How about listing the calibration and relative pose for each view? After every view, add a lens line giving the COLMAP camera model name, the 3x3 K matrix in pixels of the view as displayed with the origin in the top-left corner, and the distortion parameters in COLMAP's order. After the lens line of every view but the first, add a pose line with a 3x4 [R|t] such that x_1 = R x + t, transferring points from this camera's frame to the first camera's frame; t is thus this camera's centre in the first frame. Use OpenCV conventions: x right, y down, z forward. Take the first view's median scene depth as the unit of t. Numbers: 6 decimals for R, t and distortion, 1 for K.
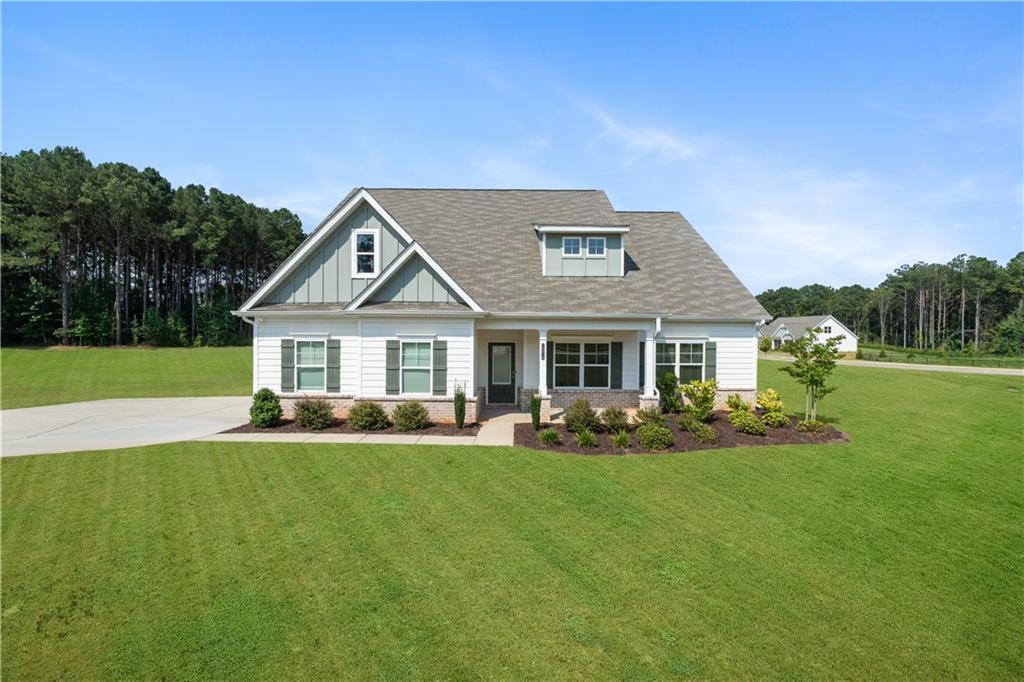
lens RADIAL K [[466.6, 0, 506.9], [0, 466.6, 347.9], [0, 0, 1]] dist [-0.003503, -0.000044]
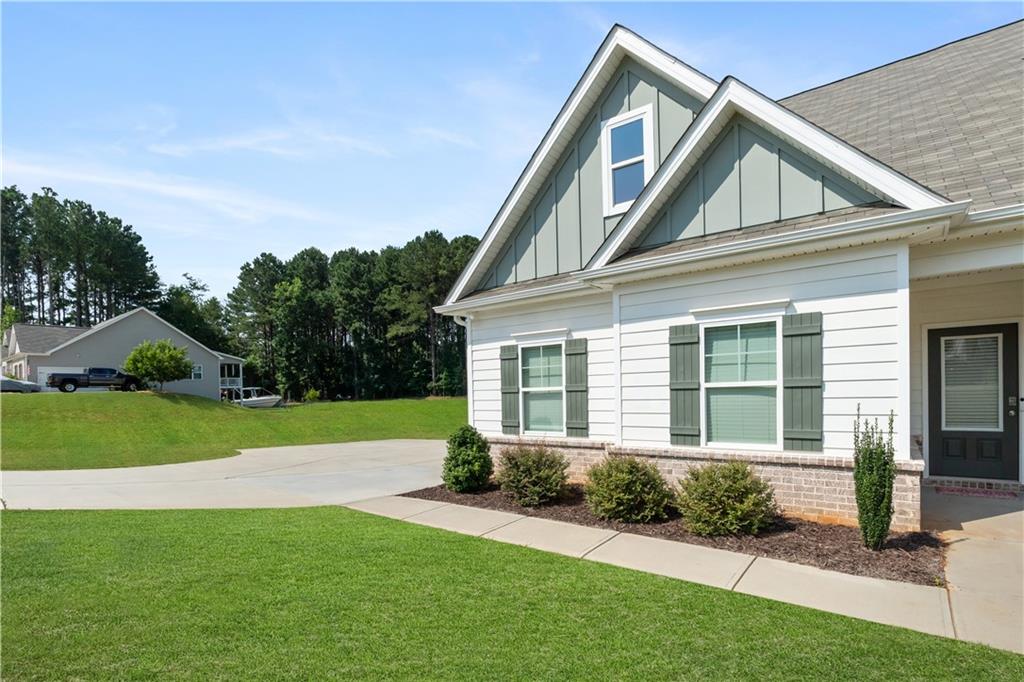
lens RADIAL K [[489.1, 0, 518.0], [0, 489.1, 400.0], [0, 0, 1]] dist [-0.004664, -0.000788]
pose [[0.803214, -0.015517, -0.595488, -0.091511], [0.017972, 0.999837, -0.001811, 0.054820], [0.595419, -0.009248, 0.803362, 0.521975]]
